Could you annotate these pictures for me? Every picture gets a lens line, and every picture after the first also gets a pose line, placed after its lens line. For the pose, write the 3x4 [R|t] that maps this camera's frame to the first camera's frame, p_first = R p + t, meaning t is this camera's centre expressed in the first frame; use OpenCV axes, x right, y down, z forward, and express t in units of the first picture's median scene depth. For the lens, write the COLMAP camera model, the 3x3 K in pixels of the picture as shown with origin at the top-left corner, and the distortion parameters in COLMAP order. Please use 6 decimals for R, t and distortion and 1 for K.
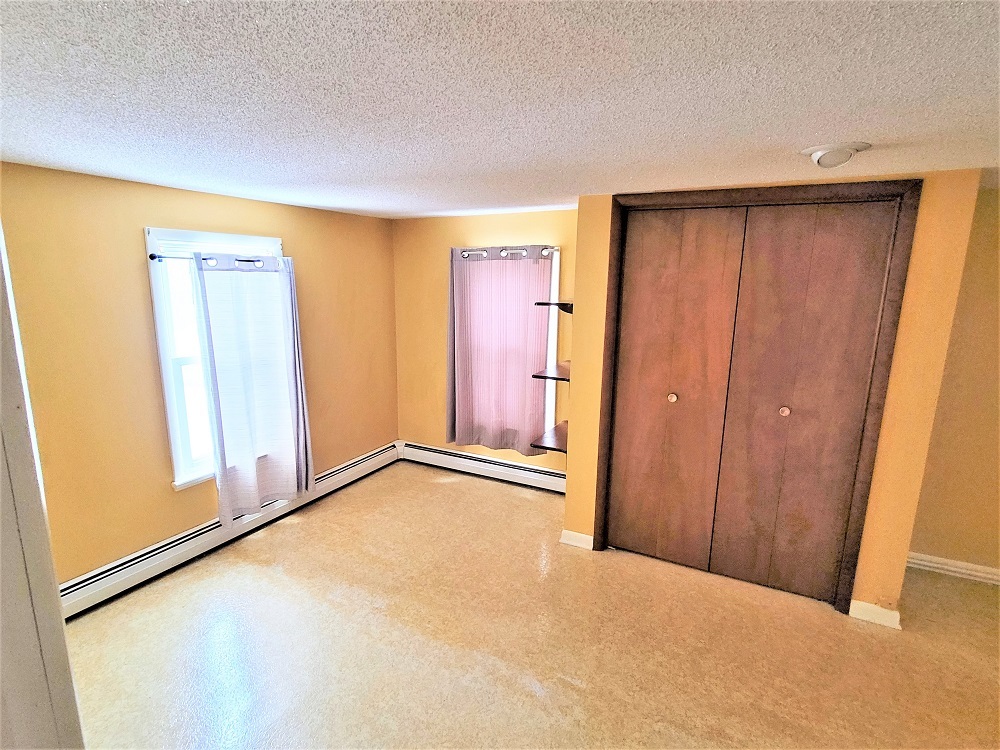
lens RADIAL K [[496.8, 0, 501.5], [0, 496.8, 377.3], [0, 0, 1]] dist [0.006045, 0.001626]
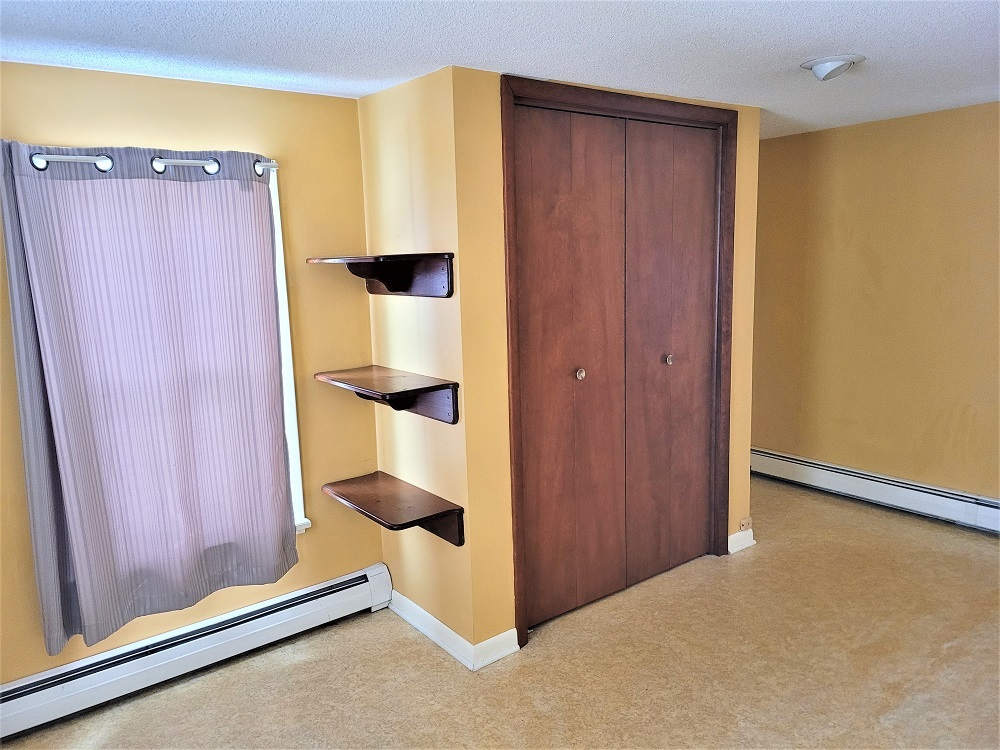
lens RADIAL K [[741.3, 0, 499.7], [0, 741.3, 372.2], [0, 0, 1]] dist [0.063997, -0.044284]
pose [[0.433183, -0.166483, 0.885797, -0.688622], [0.222036, 0.972216, 0.074142, -0.069618], [-0.873529, 0.164561, 0.458113, 0.630411]]
